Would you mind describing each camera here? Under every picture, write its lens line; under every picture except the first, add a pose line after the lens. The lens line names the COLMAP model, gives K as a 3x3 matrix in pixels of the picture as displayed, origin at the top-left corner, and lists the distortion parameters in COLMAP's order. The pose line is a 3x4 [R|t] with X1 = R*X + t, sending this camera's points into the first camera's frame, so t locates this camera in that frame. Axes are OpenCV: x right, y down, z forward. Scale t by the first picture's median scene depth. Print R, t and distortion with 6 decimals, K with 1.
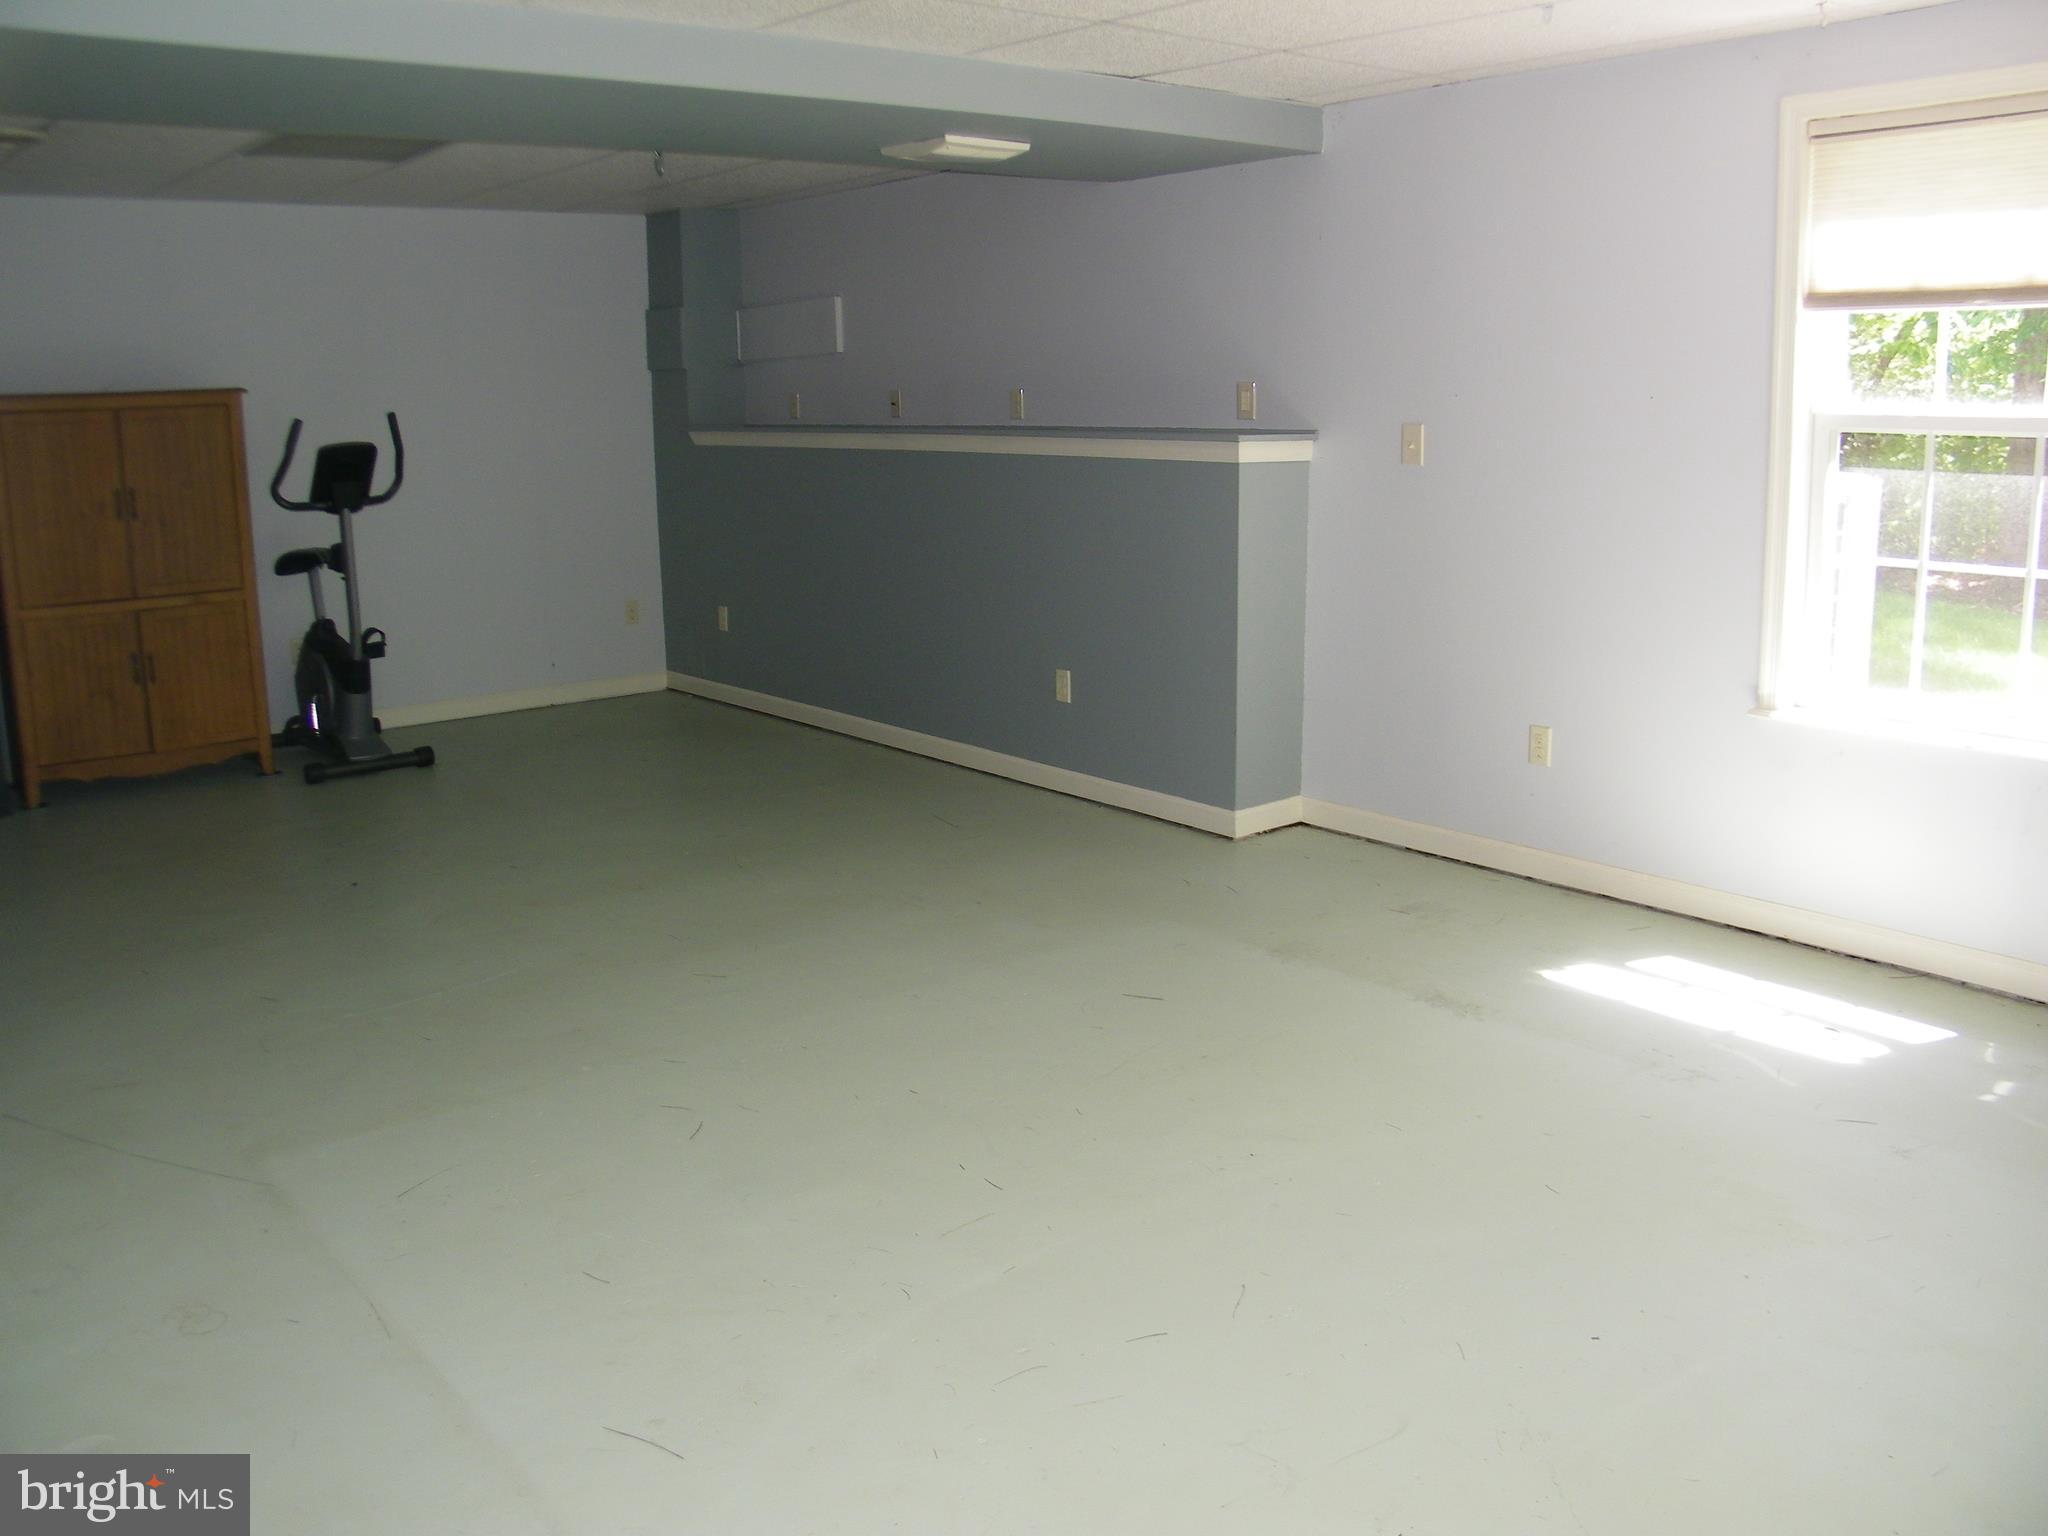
lens RADIAL K [[1740.9, 0, 1060.2], [0, 1740.9, 756.9], [0, 0, 1]] dist [-0.183768, 0.159580]
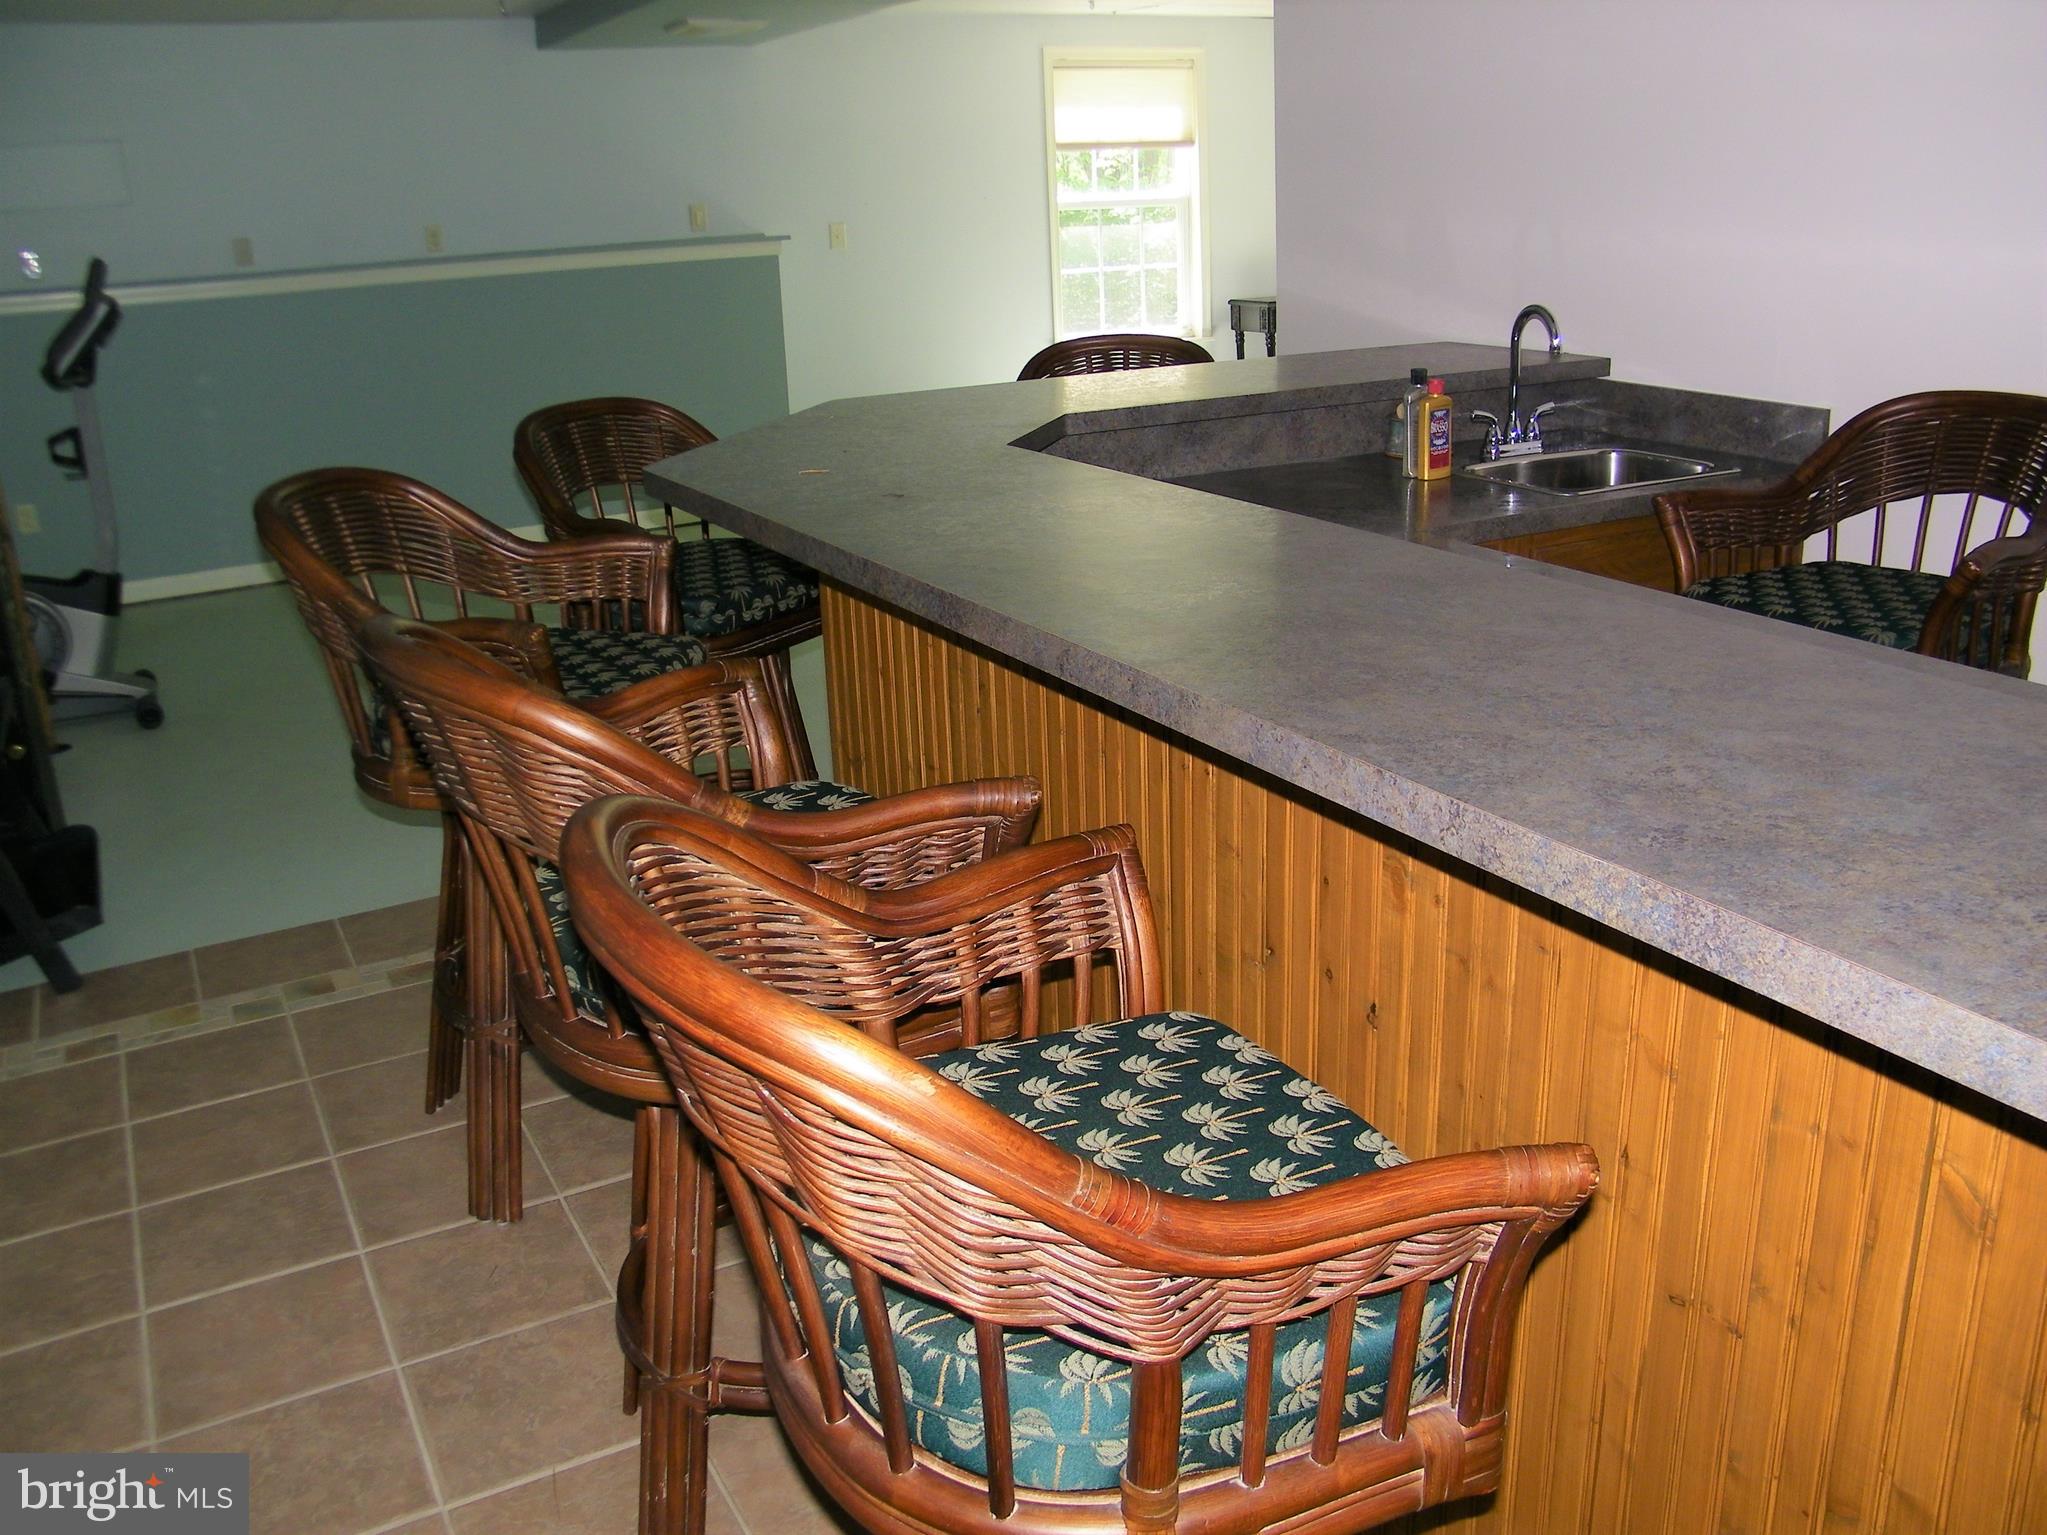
lens RADIAL K [[1740.1, 0, 1059.7], [0, 1740.1, 756.4], [0, 0, 1]] dist [-0.183768, 0.159580]
pose [[0.182812, -0.306628, 0.934109, -1.732273], [0.239911, 0.935311, 0.260070, -0.115145], [-0.953427, 0.176559, 0.244549, 0.616832]]
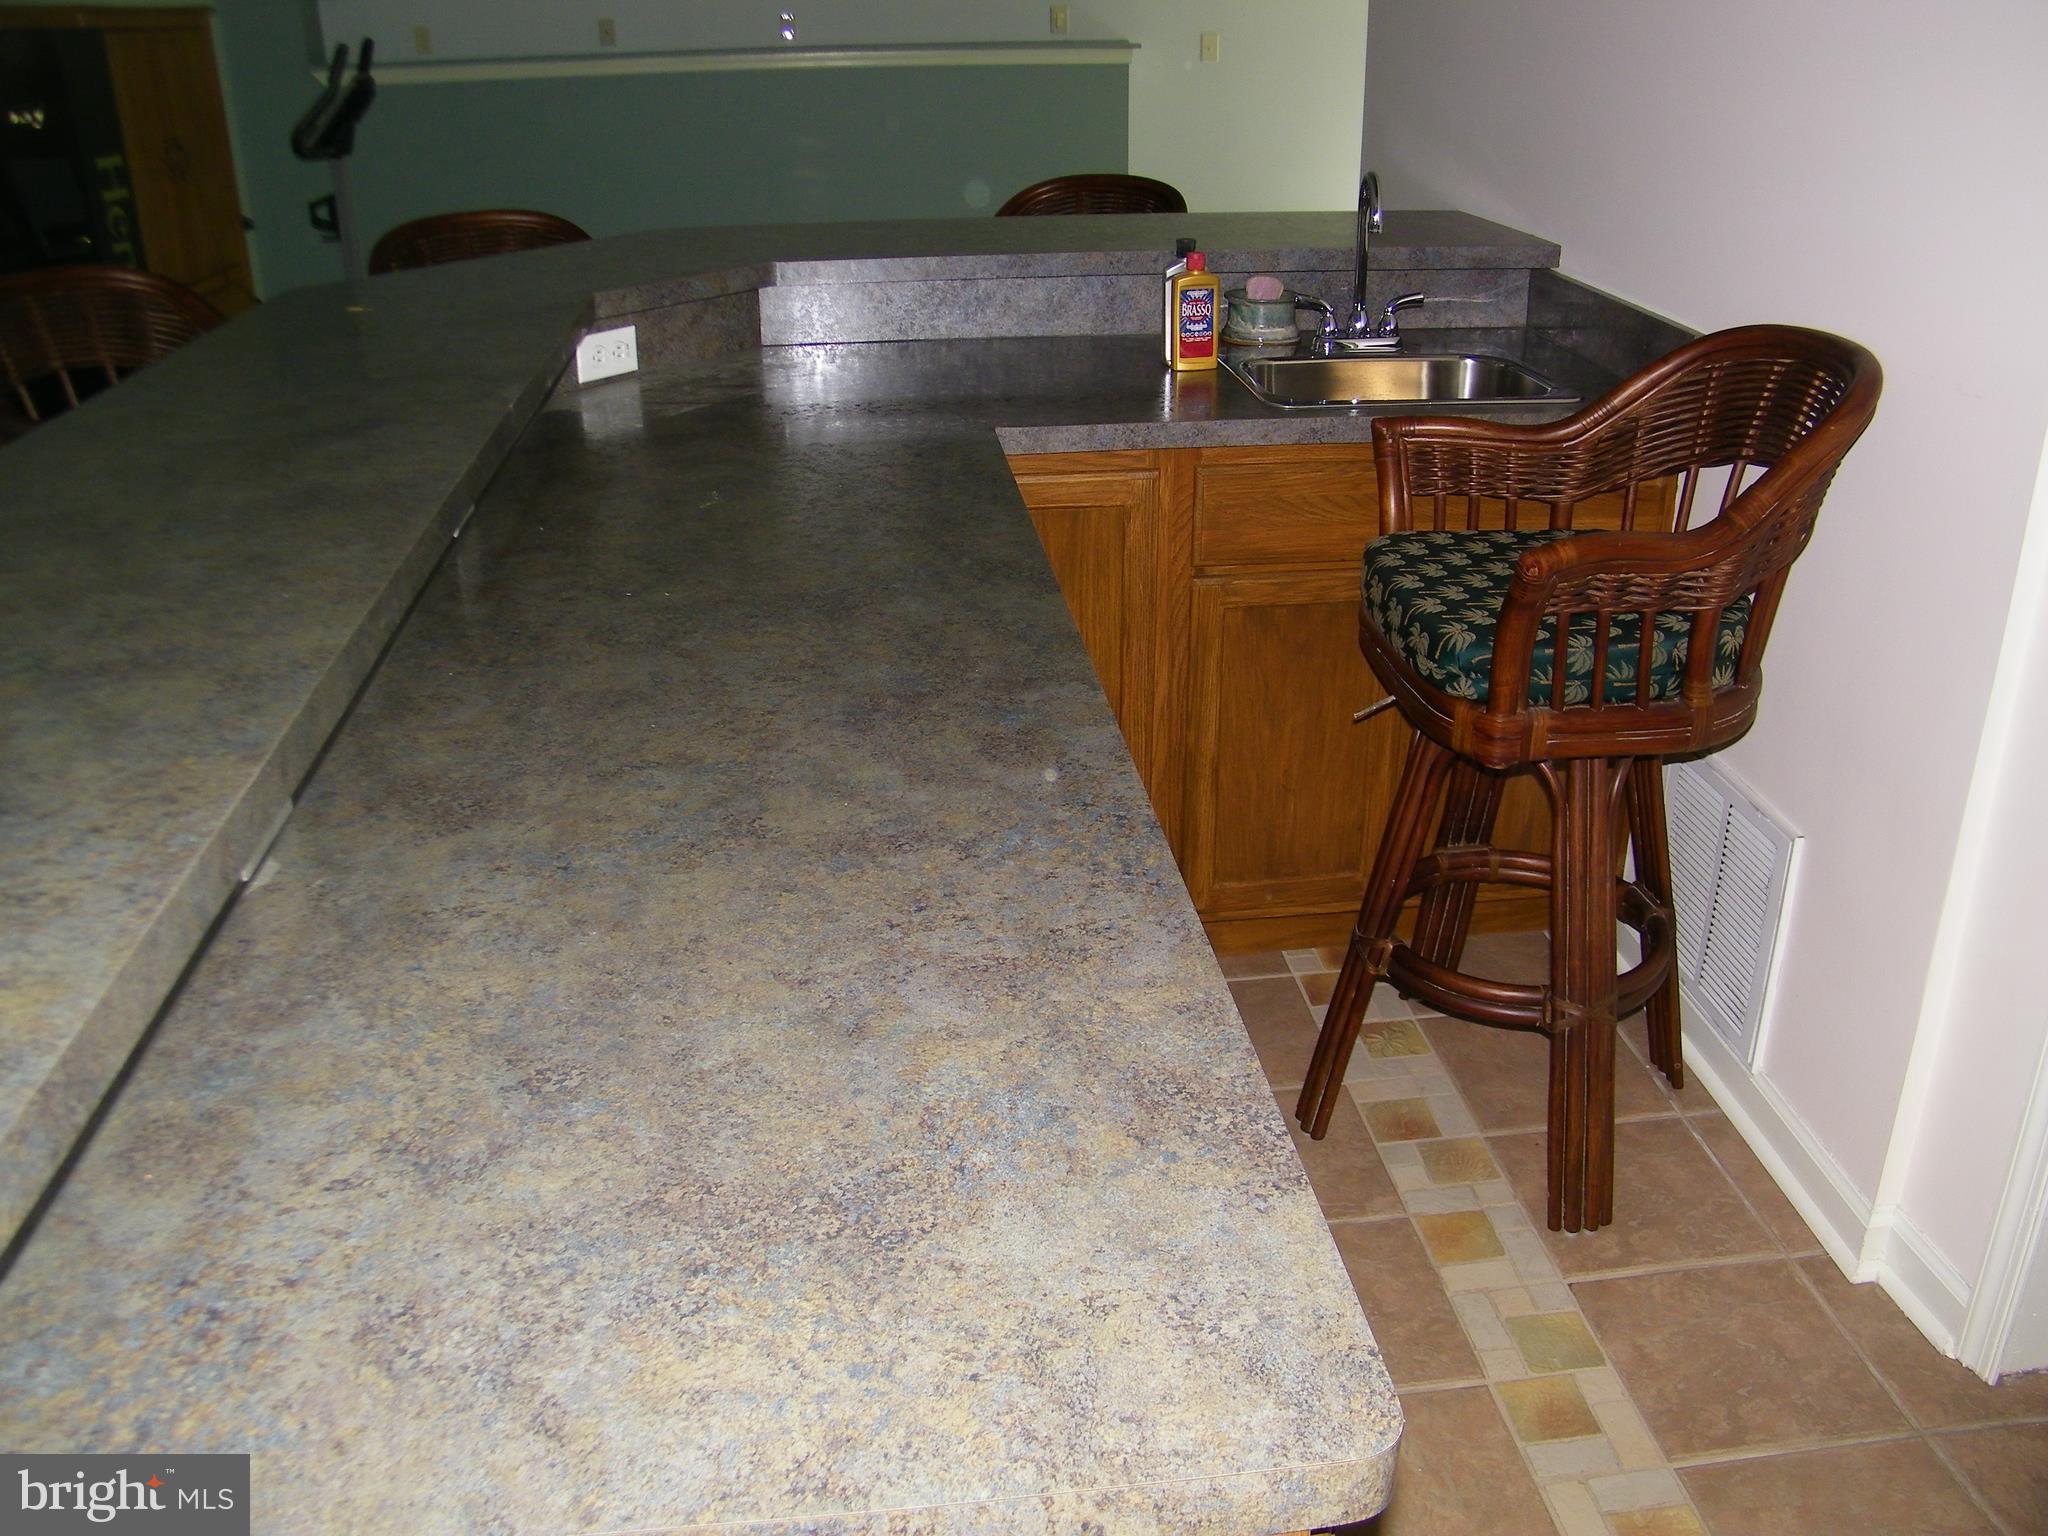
lens RADIAL K [[1740.9, 0, 1060.2], [0, 1740.9, 756.9], [0, 0, 1]] dist [-0.183768, 0.159580]
pose [[0.545444, -0.334592, 0.768466, -1.531066], [0.177100, 0.942170, 0.284521, -0.049553], [-0.819223, -0.019095, 0.573157, 0.293490]]
